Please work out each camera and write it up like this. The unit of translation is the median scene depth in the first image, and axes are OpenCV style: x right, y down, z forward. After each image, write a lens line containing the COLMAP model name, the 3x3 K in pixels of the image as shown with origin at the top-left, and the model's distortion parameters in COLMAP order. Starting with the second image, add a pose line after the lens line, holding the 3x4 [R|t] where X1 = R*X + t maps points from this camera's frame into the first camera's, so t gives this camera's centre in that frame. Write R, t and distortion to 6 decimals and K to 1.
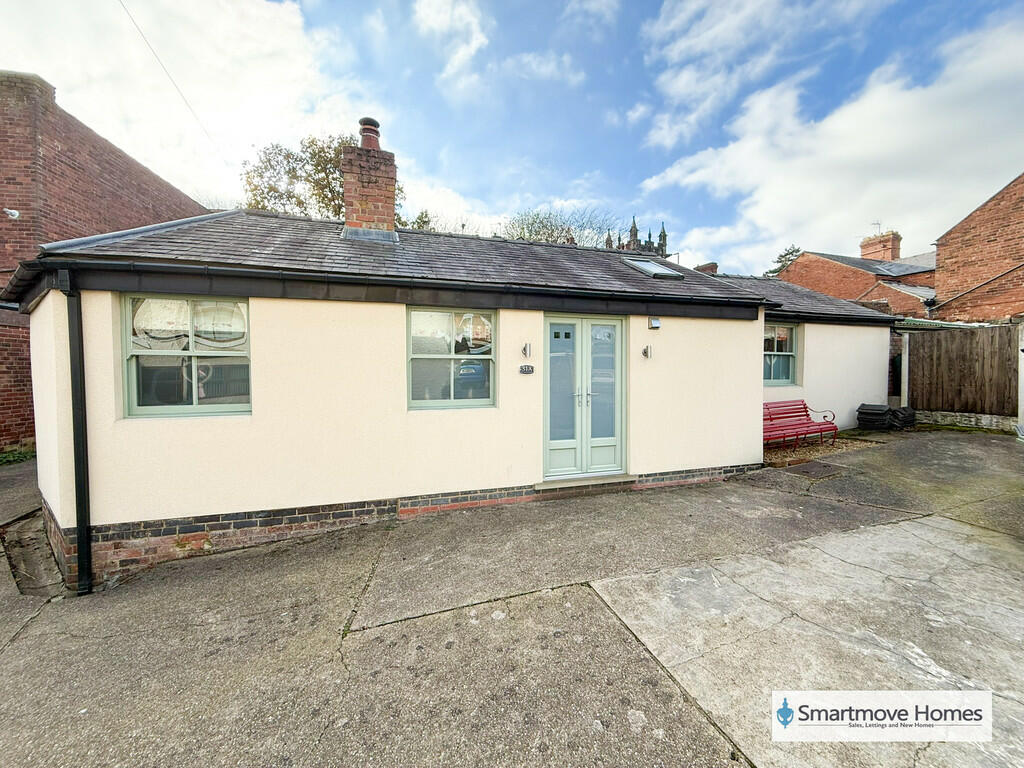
lens RADIAL K [[408.7, 0, 508.8], [0, 408.7, 383.0], [0, 0, 1]] dist [-0.000044, 0.000205]
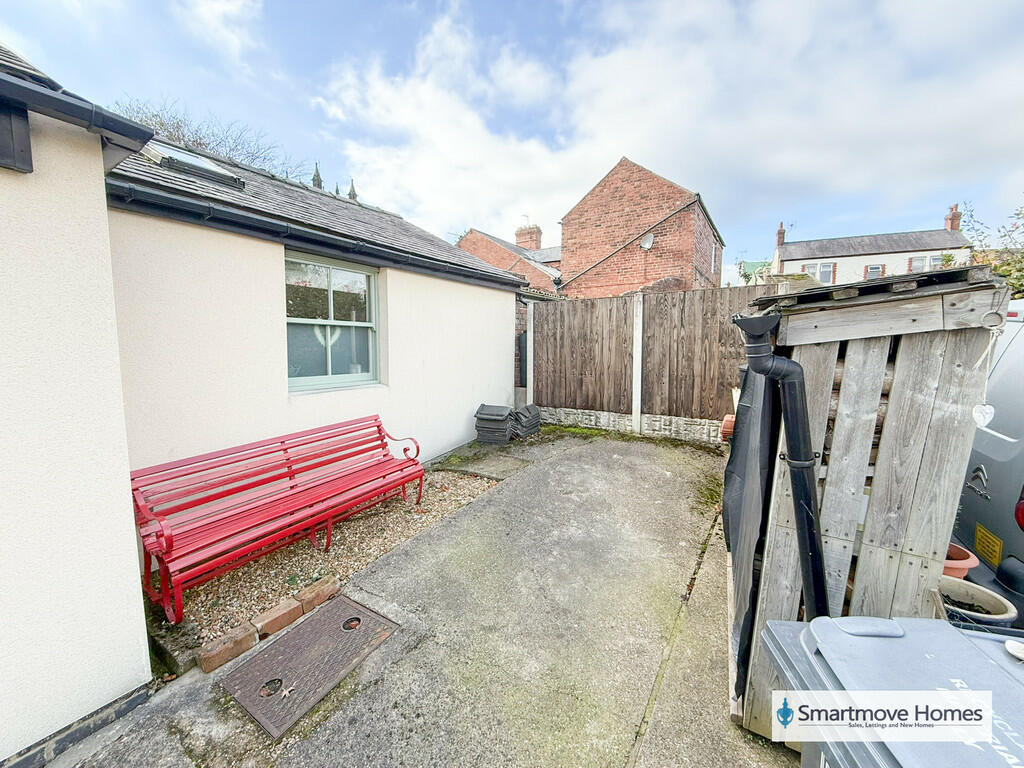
lens RADIAL K [[408.7, 0, 508.8], [0, 408.7, 383.0], [0, 0, 1]] dist [-0.000044, 0.000205]
pose [[0.780644, -0.054513, 0.622595, 0.506653], [0.012790, 0.997374, 0.071291, -0.032143], [-0.624846, -0.047690, 0.779290, 0.474750]]
